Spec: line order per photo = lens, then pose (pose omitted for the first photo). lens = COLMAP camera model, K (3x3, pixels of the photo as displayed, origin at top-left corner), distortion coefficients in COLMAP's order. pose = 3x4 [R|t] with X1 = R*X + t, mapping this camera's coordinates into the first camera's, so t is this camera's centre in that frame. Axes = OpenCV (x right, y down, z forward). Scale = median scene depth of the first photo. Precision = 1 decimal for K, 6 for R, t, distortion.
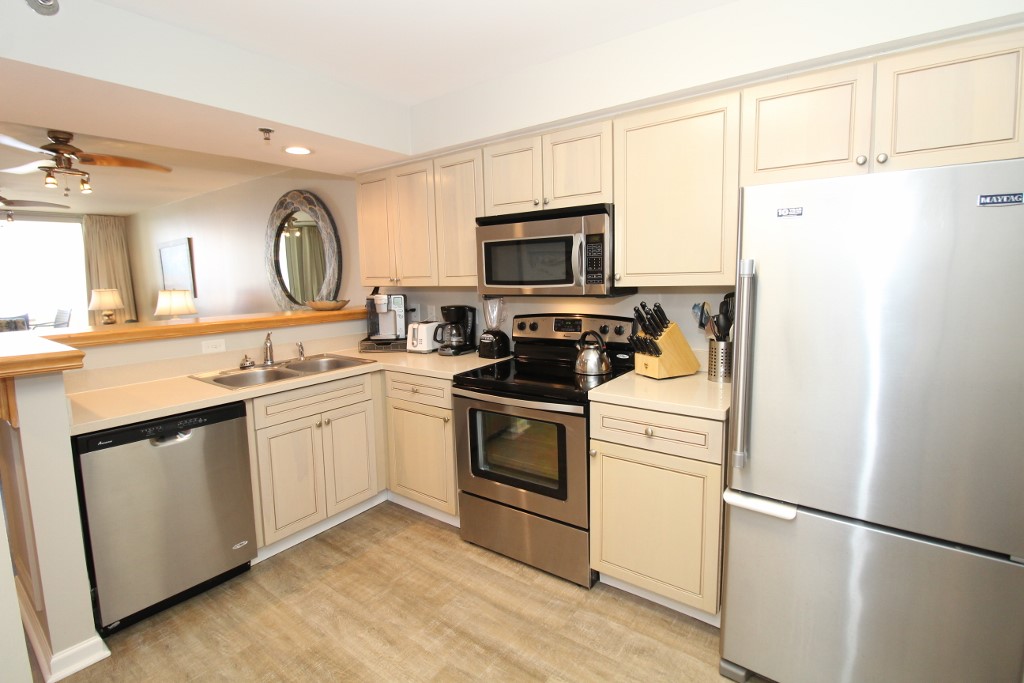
lens RADIAL K [[468.0, 0, 514.0], [0, 468.0, 323.1], [0, 0, 1]] dist [-0.028093, -0.000126]
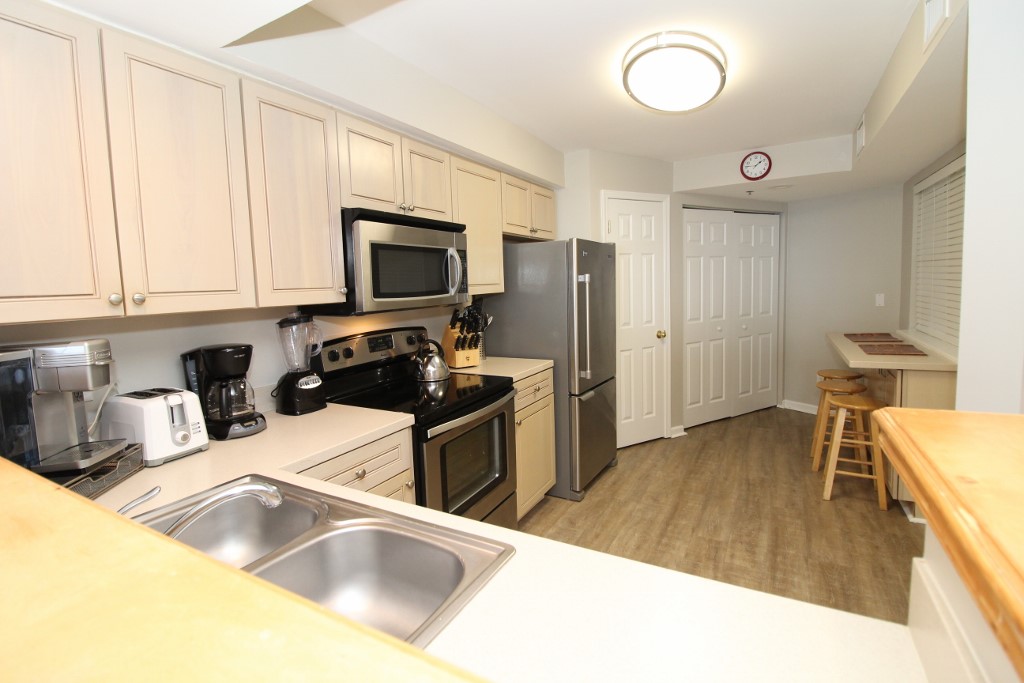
lens RADIAL K [[468.0, 0, 514.0], [0, 468.0, 323.1], [0, 0, 1]] dist [-0.028093, -0.000126]
pose [[-0.123707, -0.057561, 0.990648, -0.868408], [0.138232, 0.987583, 0.074644, -0.070390], [-0.982644, 0.146174, -0.114214, 0.904444]]
